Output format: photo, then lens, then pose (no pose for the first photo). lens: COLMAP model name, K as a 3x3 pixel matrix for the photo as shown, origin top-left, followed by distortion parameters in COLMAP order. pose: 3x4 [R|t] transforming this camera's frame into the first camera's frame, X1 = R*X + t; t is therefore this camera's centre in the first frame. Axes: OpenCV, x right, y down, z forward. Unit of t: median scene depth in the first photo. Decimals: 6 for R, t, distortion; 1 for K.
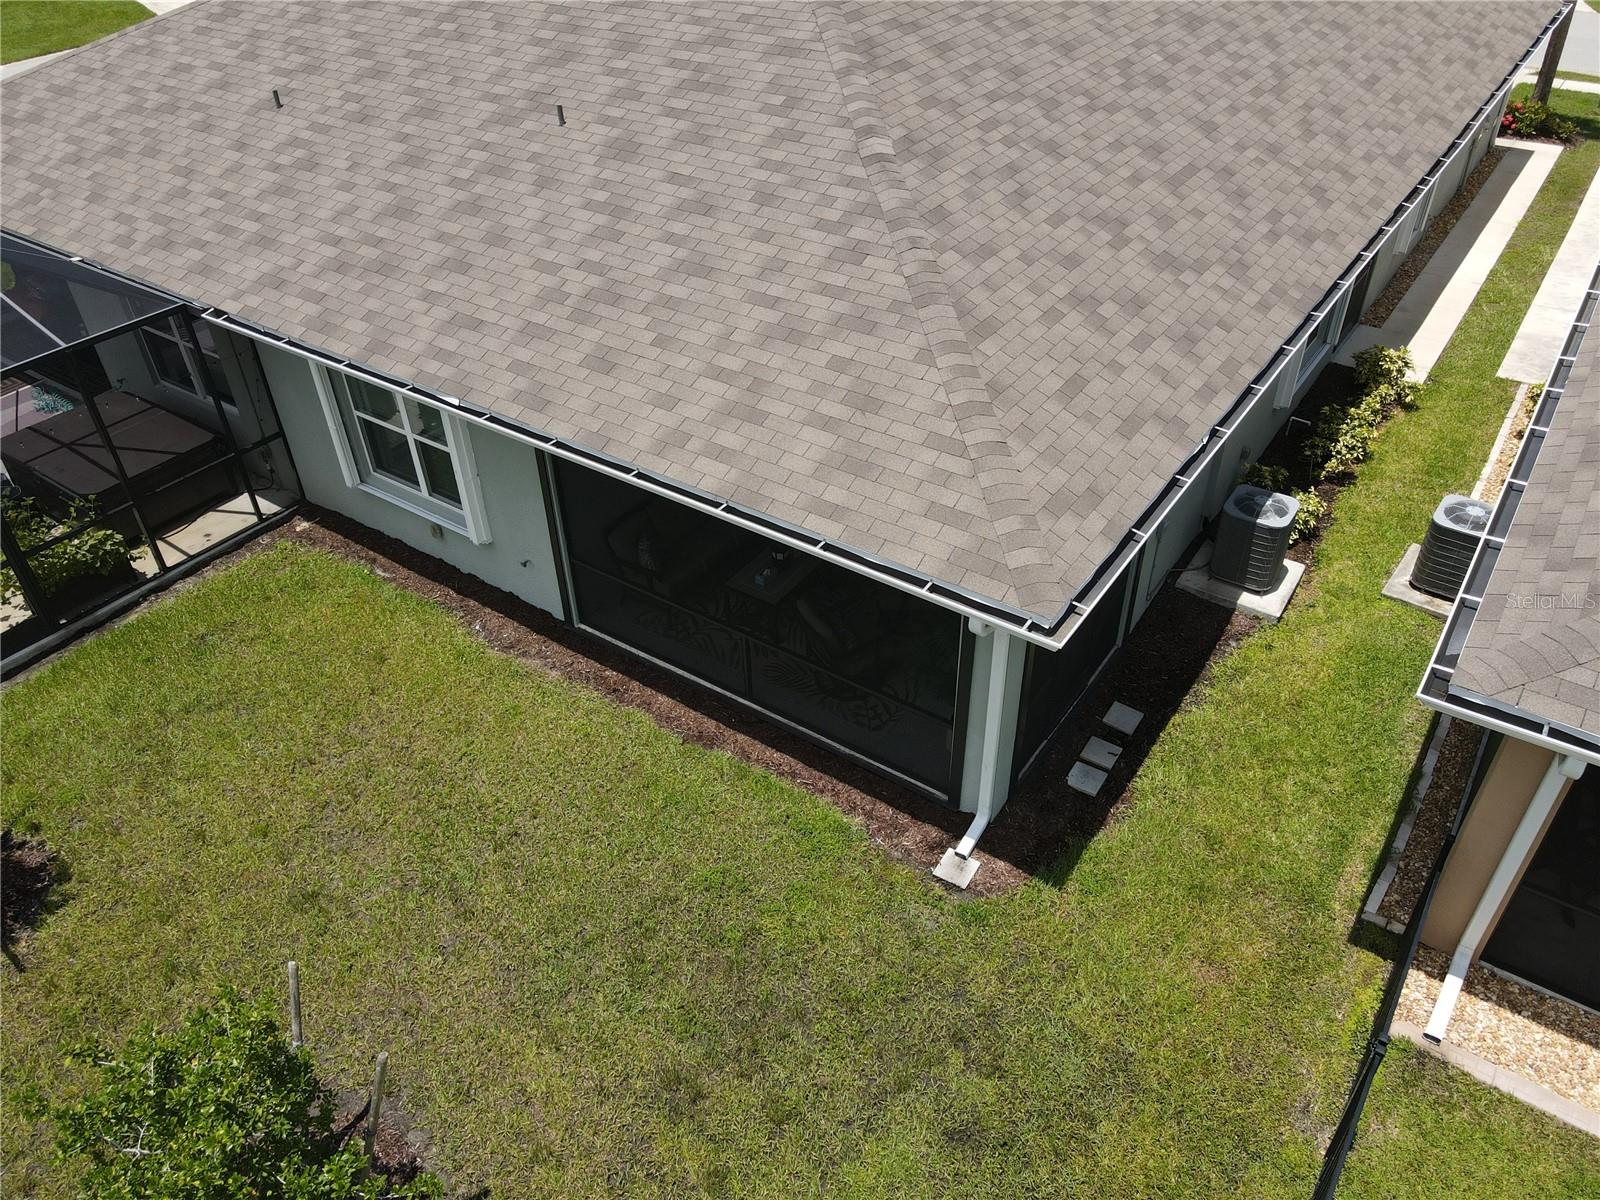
lens RADIAL K [[1163.9, 0, 800.0], [0, 1163.9, 600.0], [0, 0, 1]] dist [0.011163, 0.007632]
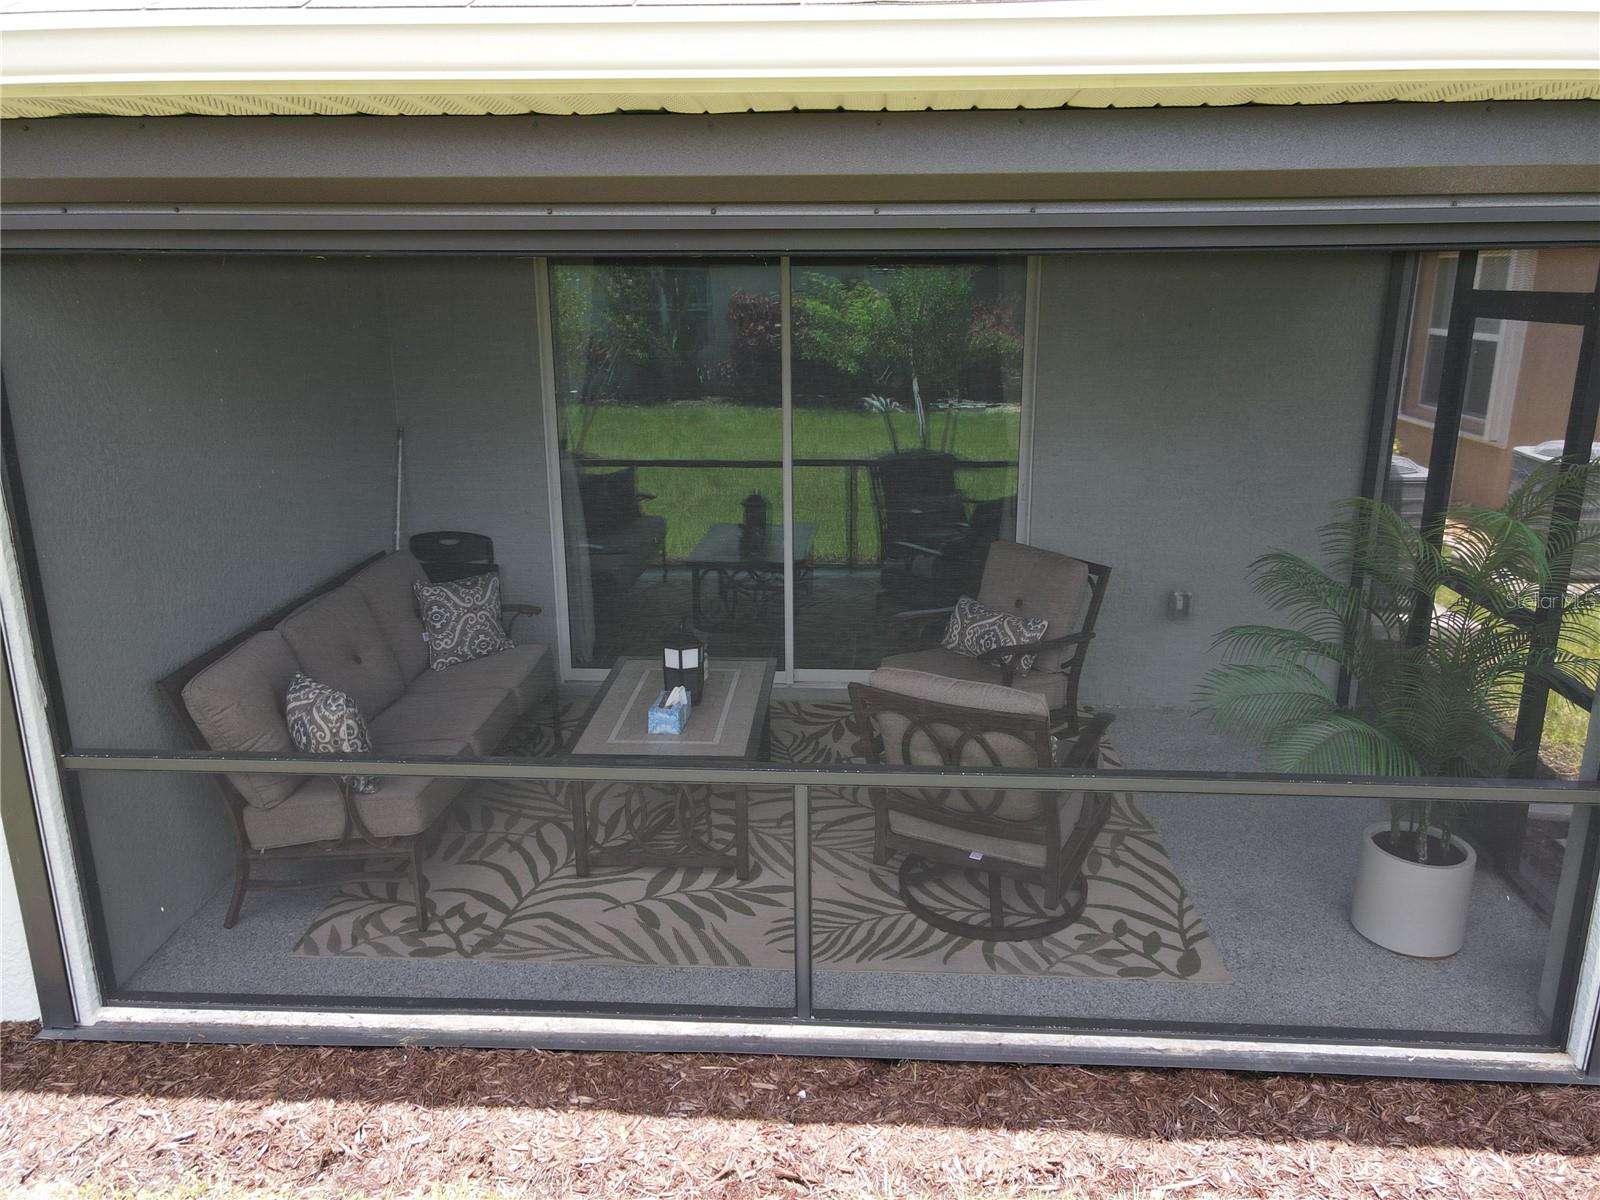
lens RADIAL K [[1163.9, 0, 800.0], [0, 1163.9, 600.0], [0, 0, 1]] dist [0.011163, 0.007632]
pose [[0.855318, -0.125354, 0.502709, -0.193868], [0.308156, 0.903091, -0.299109, 0.078609], [-0.416498, 0.410746, 0.811059, 0.710598]]
